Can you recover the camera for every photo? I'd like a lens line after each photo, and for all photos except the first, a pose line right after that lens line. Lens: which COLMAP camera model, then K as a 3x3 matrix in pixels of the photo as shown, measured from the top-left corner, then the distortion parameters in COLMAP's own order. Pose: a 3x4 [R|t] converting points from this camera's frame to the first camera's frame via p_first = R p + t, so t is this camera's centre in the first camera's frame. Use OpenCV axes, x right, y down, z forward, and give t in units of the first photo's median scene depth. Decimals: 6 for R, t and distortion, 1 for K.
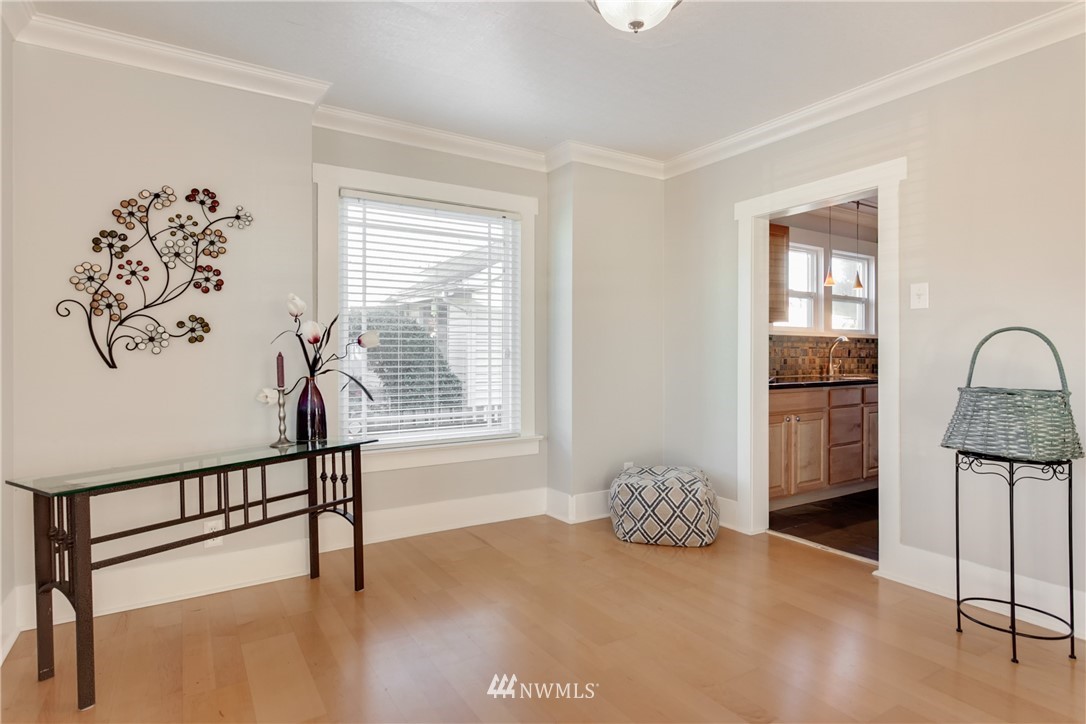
lens RADIAL K [[578.4, 0, 542.8], [0, 578.4, 356.2], [0, 0, 1]] dist [-0.002907, 0.000018]
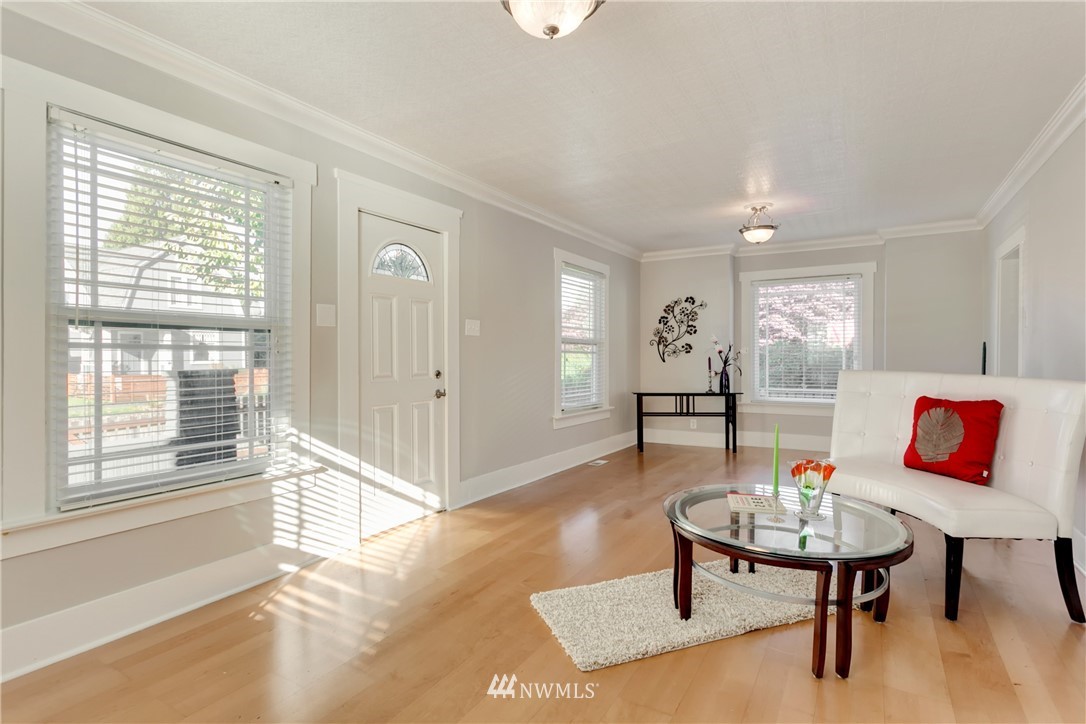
lens RADIAL K [[549.4, 0, 541.0], [0, 549.4, 361.4], [0, 0, 1]] dist [-0.001956, 0.000139]
pose [[0.446368, 0.002079, -0.894847, 1.450520], [-0.010183, 0.999944, -0.002756, 0.030267], [0.894791, 0.010342, 0.446365, -0.801407]]
